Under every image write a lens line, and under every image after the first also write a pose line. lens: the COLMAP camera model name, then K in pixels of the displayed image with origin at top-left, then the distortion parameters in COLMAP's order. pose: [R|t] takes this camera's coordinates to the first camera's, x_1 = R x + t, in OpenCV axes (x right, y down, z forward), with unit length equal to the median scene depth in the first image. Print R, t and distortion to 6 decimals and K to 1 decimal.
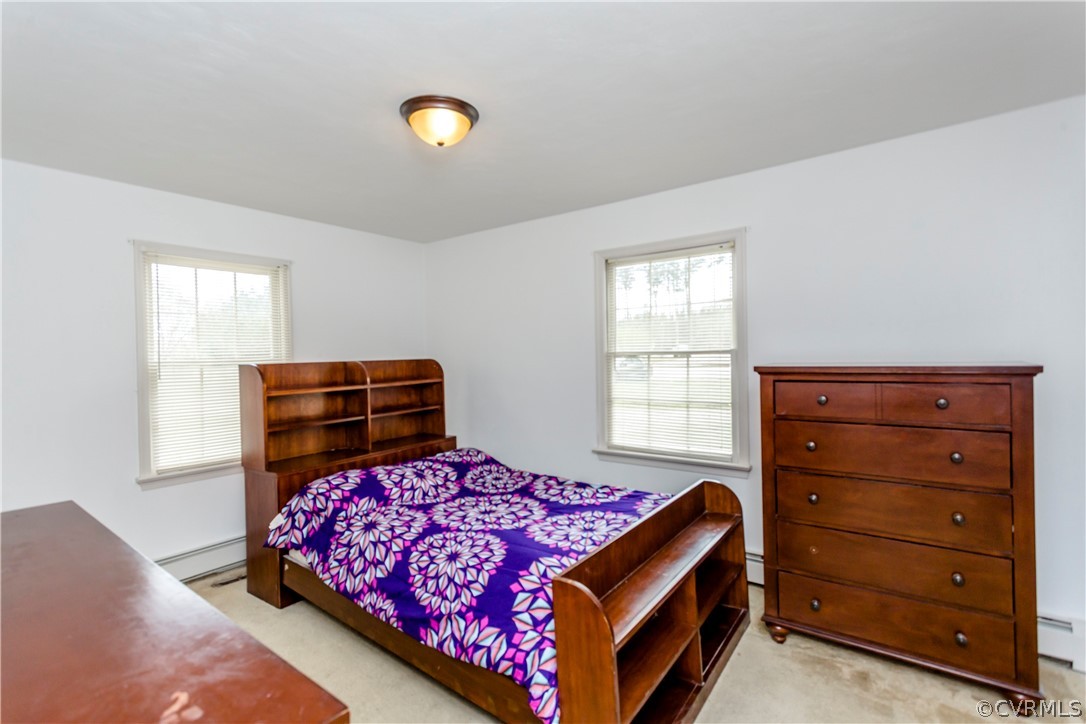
lens RADIAL K [[527.0, 0, 546.8], [0, 527.0, 349.7], [0, 0, 1]] dist [-0.000401, 0.000510]
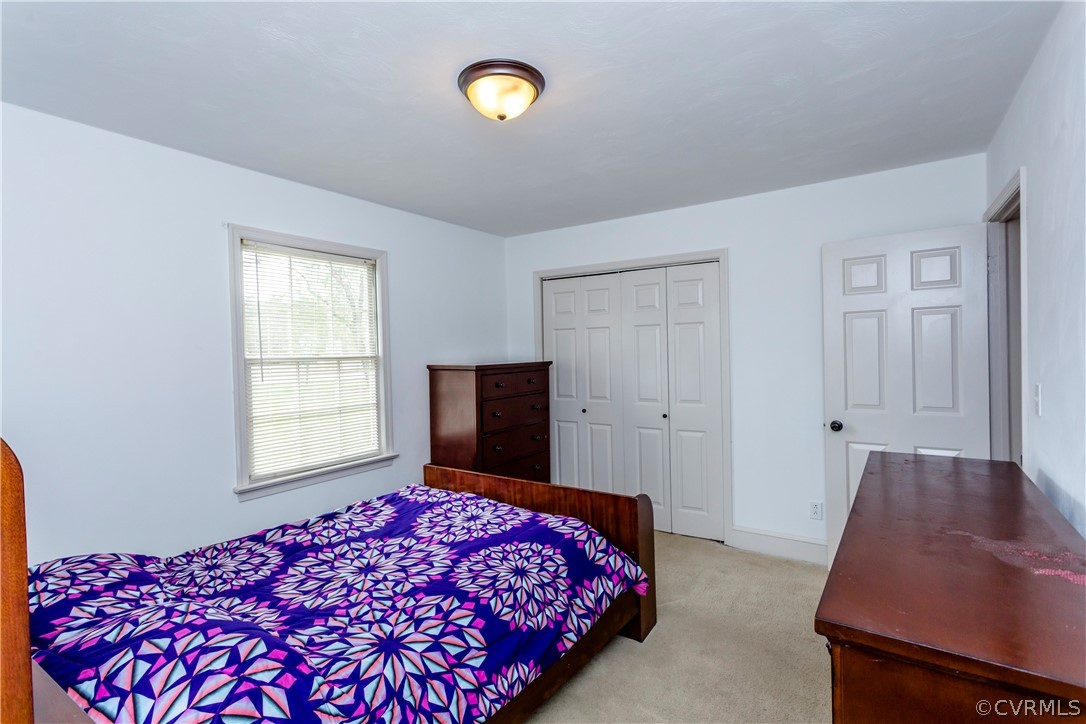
lens RADIAL K [[513.9, 0, 530.2], [0, 513.9, 361.4], [0, 0, 1]] dist [0.000587, 0.001221]
pose [[-0.044578, 0.001282, 0.999005, -1.048338], [0.018851, 0.999822, -0.000442, 0.025791], [-0.998828, 0.018813, -0.044594, 0.989483]]
